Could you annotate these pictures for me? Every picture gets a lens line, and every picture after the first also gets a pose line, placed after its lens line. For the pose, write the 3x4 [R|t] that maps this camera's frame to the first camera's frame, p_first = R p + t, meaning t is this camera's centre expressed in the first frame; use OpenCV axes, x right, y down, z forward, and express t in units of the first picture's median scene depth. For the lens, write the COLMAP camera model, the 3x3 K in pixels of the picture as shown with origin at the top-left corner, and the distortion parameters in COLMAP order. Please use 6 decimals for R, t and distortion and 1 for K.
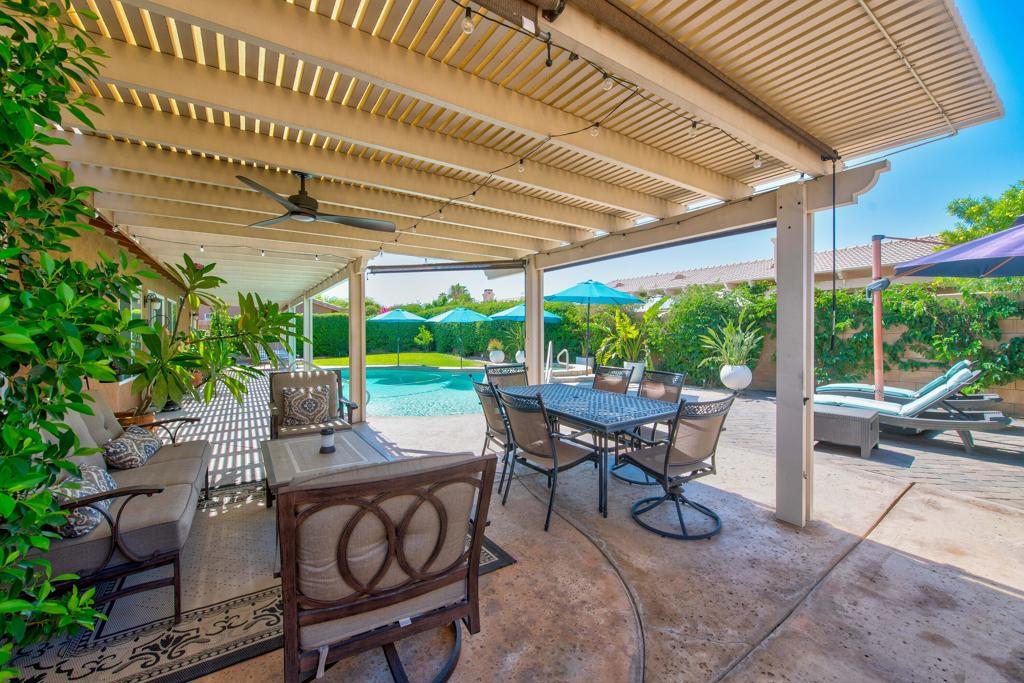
lens RADIAL K [[404.0, 0, 527.1], [0, 404.0, 331.2], [0, 0, 1]] dist [0.000000, -0.000017]
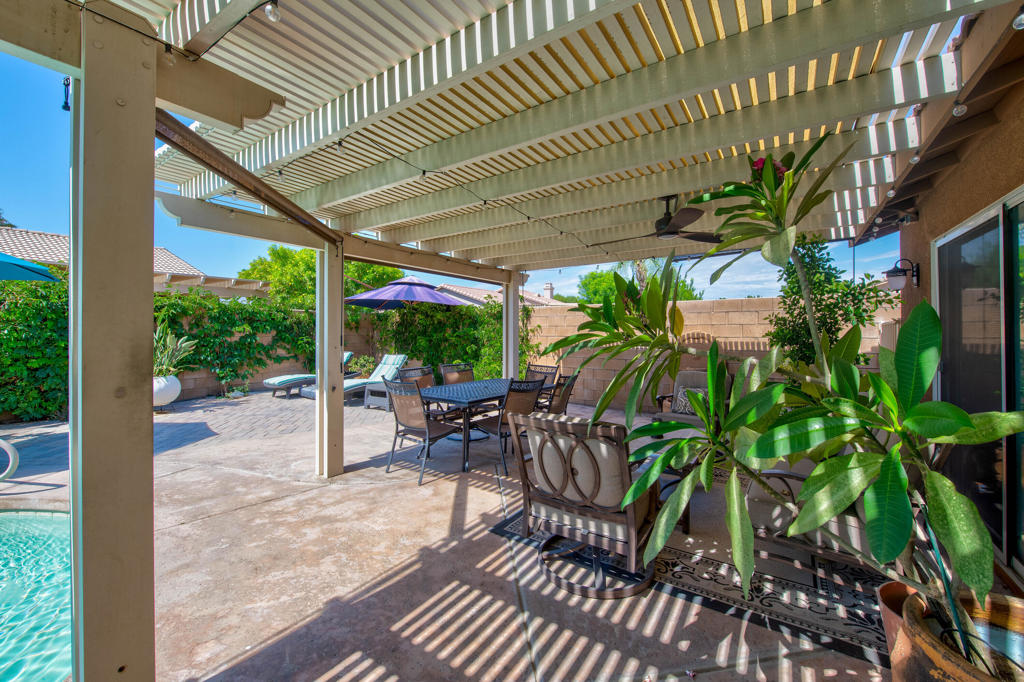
lens RADIAL K [[404.0, 0, 527.1], [0, 404.0, 330.7], [0, 0, 1]] dist [0.000000, -0.000017]
pose [[-0.380239, 0.008862, 0.924846, -1.116432], [0.003531, 0.999961, -0.008130, 0.004283], [-0.924882, 0.000174, -0.380255, 1.394433]]
